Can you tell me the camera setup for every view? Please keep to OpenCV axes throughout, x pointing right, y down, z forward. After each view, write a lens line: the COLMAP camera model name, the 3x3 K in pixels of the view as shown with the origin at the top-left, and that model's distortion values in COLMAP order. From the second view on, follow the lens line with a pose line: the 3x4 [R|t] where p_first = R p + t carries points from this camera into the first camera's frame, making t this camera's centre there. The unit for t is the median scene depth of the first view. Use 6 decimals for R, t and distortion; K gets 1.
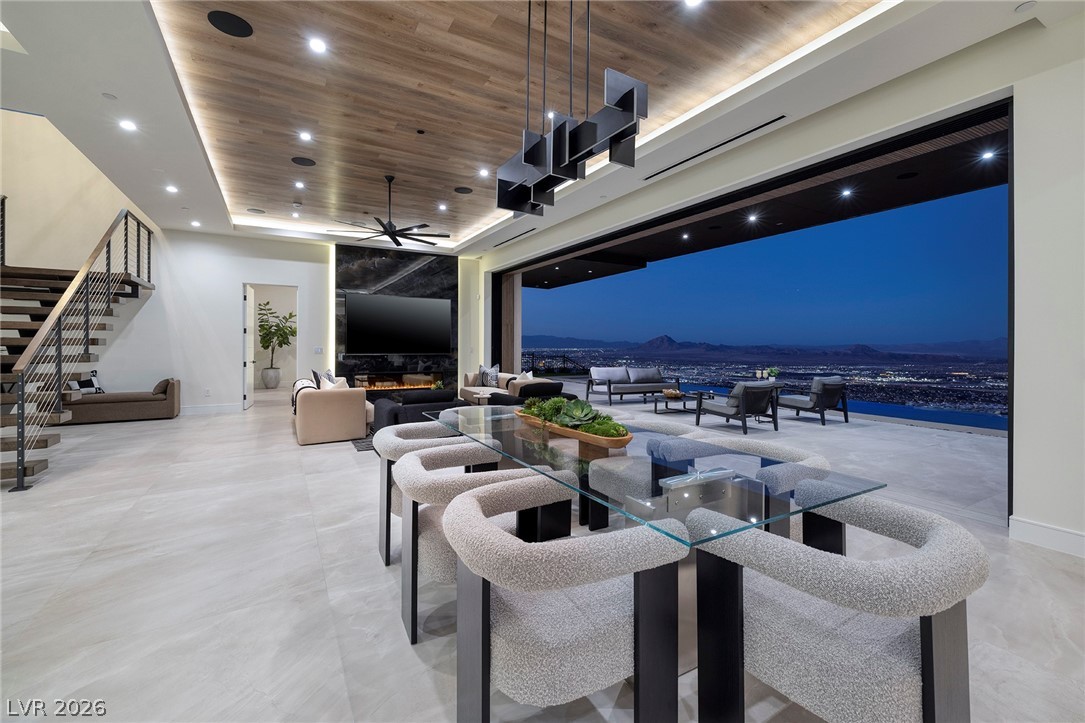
lens RADIAL K [[465.6, 0, 543.9], [0, 465.6, 344.4], [0, 0, 1]] dist [-0.000774, 0.000070]
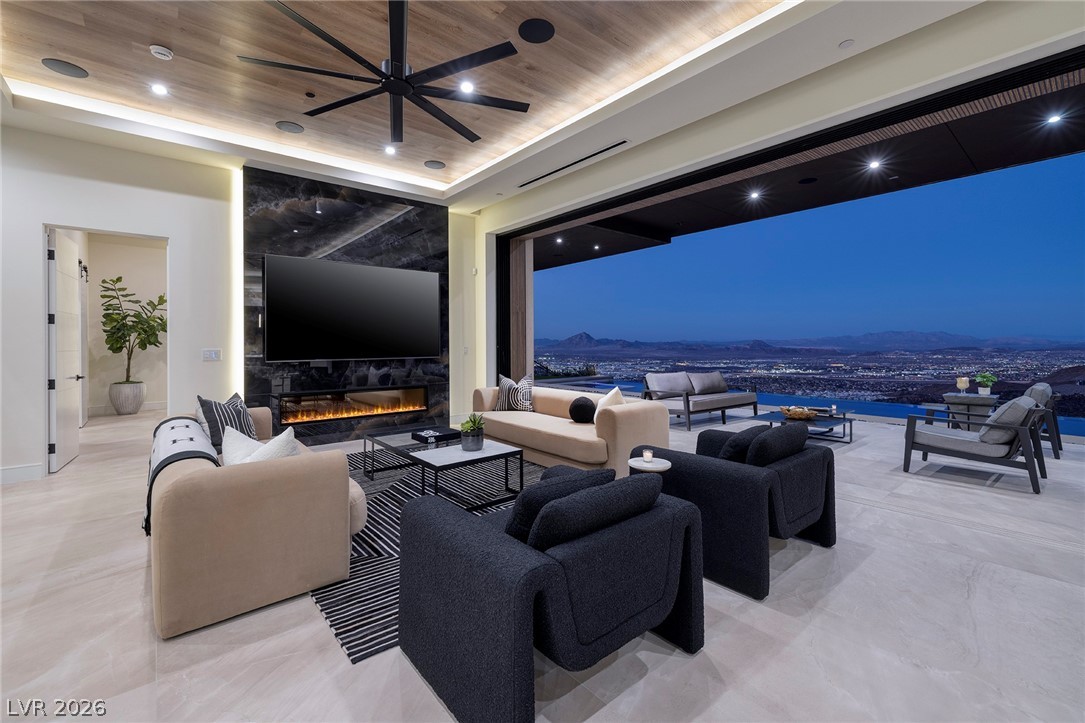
lens RADIAL K [[466.6, 0, 544.6], [0, 466.6, 343.3], [0, 0, 1]] dist [0.003747, 0.000431]
pose [[0.984697, -0.008782, 0.174052, -0.161354], [0.008328, 0.999960, 0.003337, 0.000156], [-0.174074, -0.001836, 0.984731, 0.323620]]
